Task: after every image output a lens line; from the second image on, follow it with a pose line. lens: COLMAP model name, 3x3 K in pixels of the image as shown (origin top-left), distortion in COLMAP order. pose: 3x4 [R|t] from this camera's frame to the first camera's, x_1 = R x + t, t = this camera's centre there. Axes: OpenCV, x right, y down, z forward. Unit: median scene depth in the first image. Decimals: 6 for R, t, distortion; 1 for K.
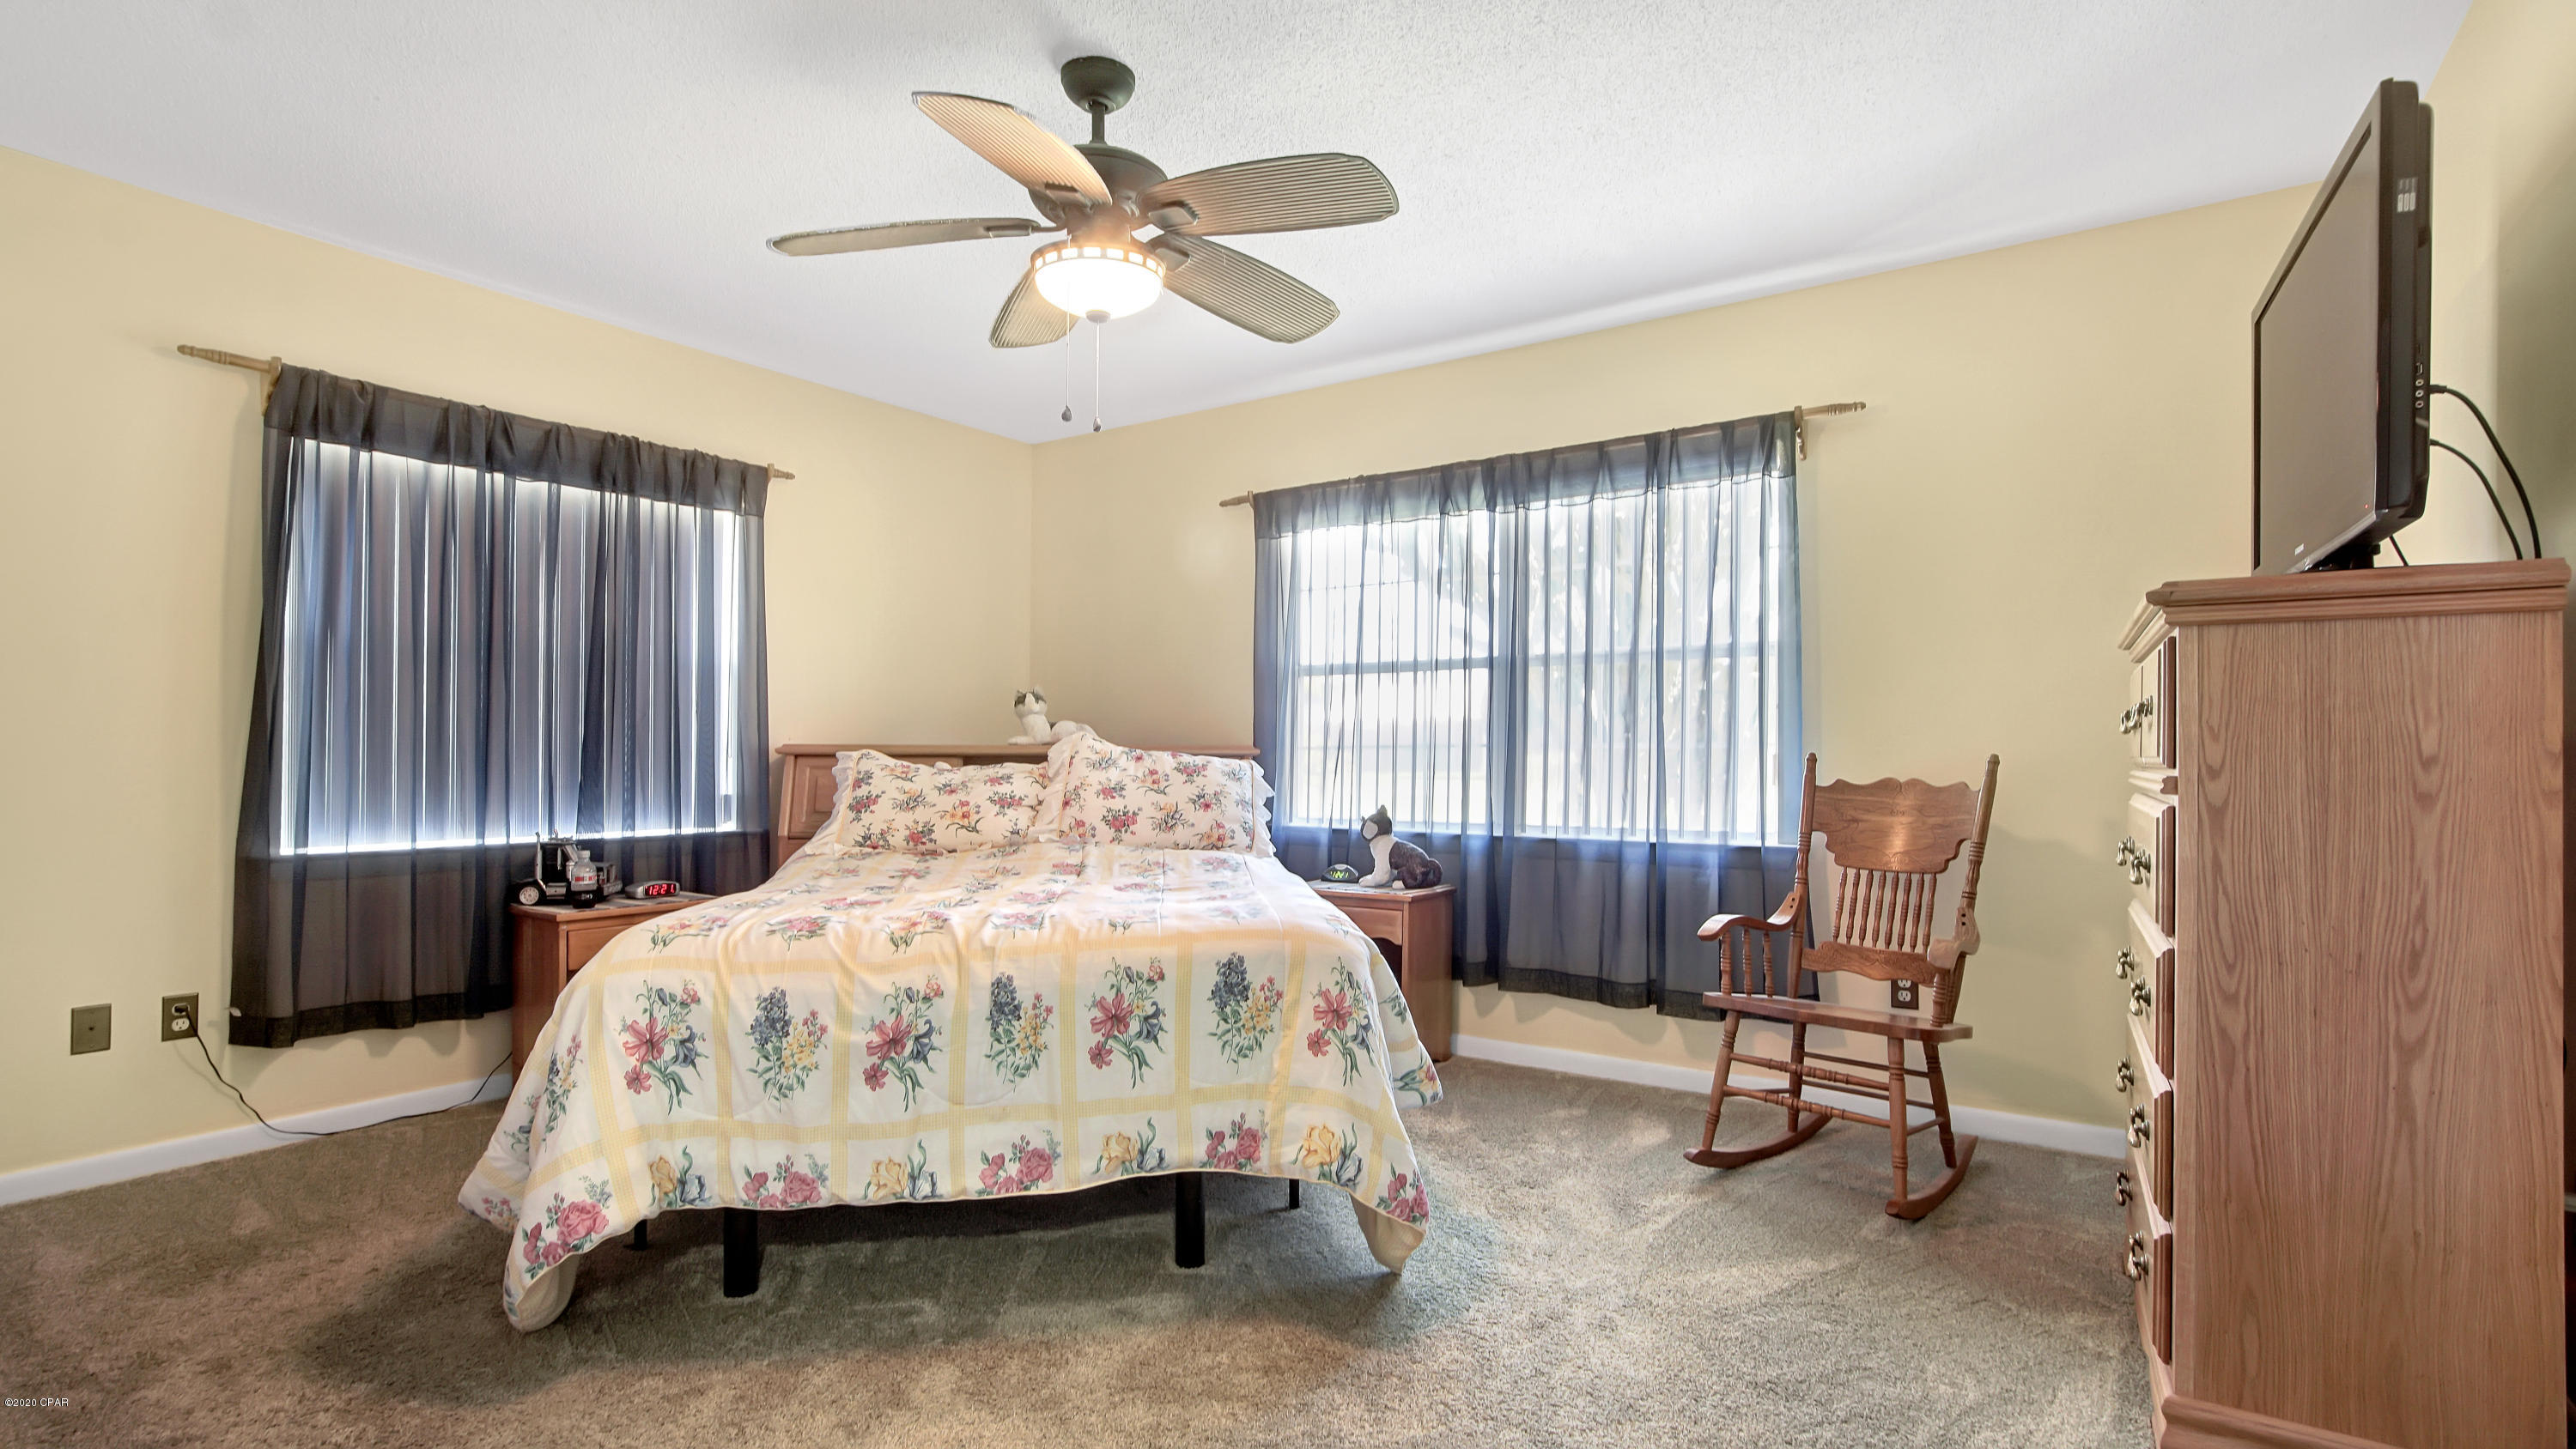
lens RADIAL K [[1176.4, 0, 1291.6], [0, 1176.4, 753.5], [0, 0, 1]] dist [-0.016059, -0.000114]
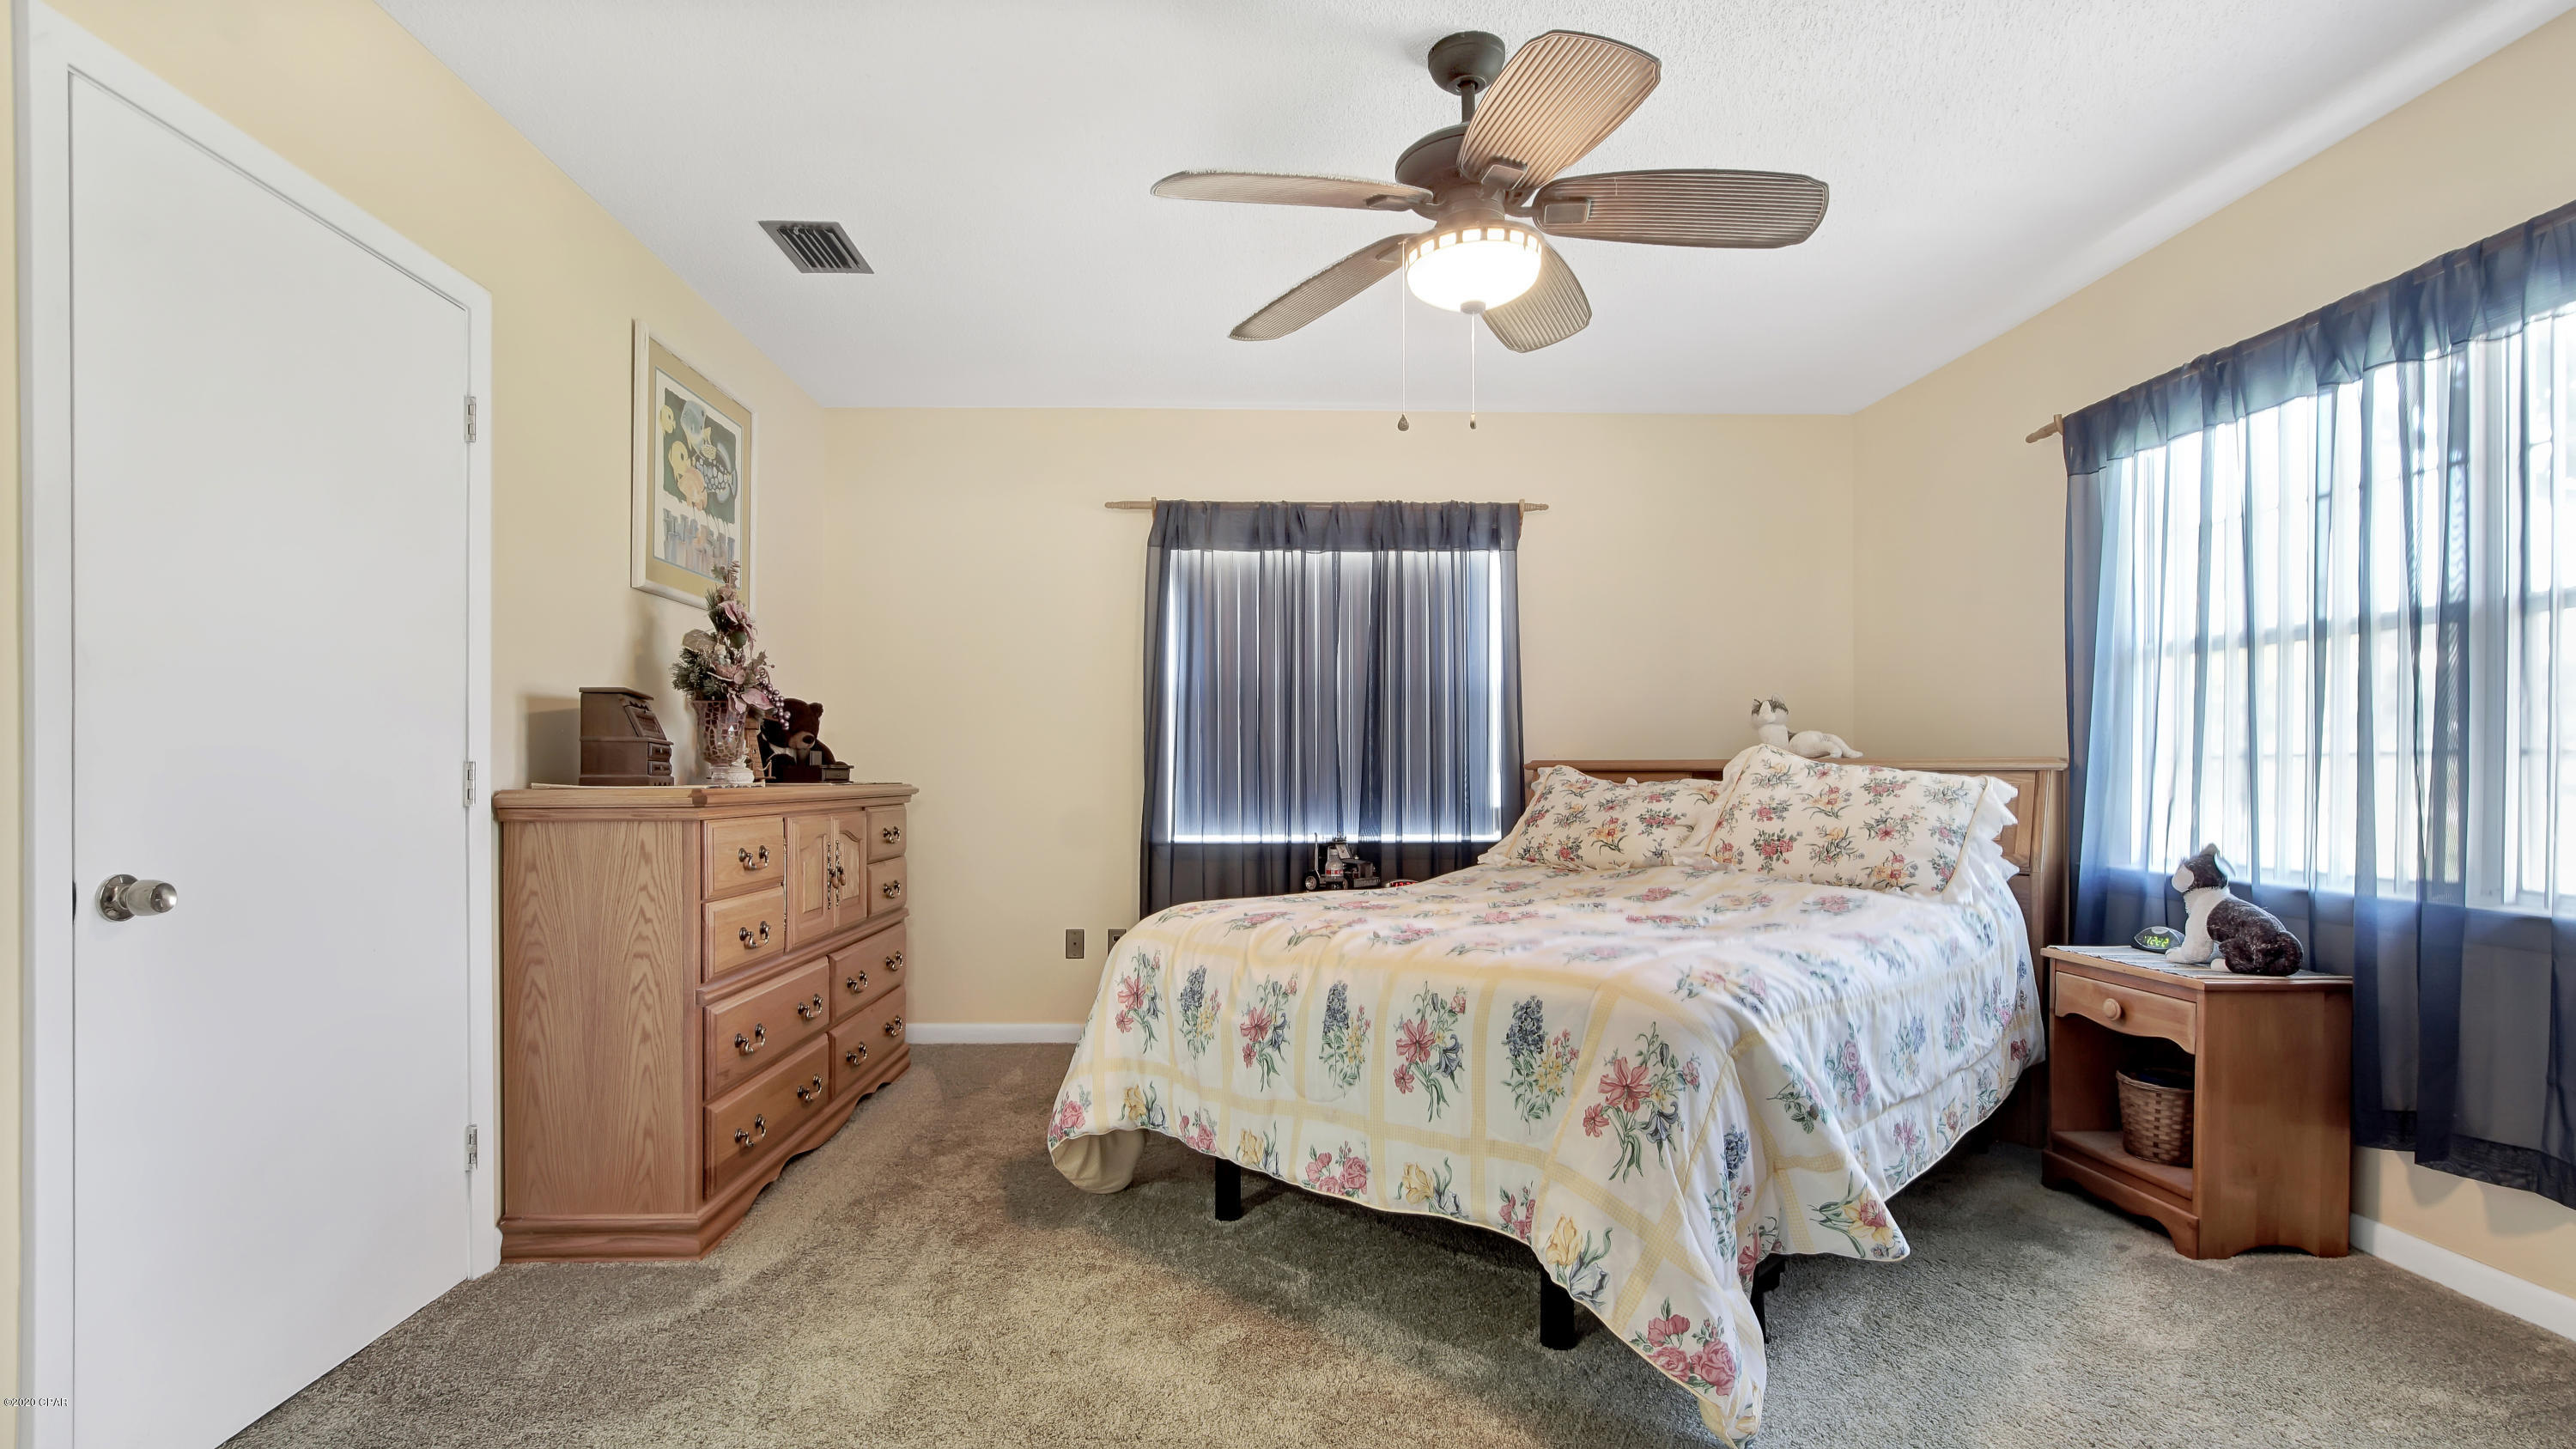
lens RADIAL K [[1187.4, 0, 1286.6], [0, 1187.4, 771.1], [0, 0, 1]] dist [-0.029058, 0.015242]
pose [[0.597221, -0.001966, -0.802075, 0.354030], [0.002856, 0.999996, -0.000324, 0.001571], [0.802072, -0.002097, 0.597224, 0.212464]]
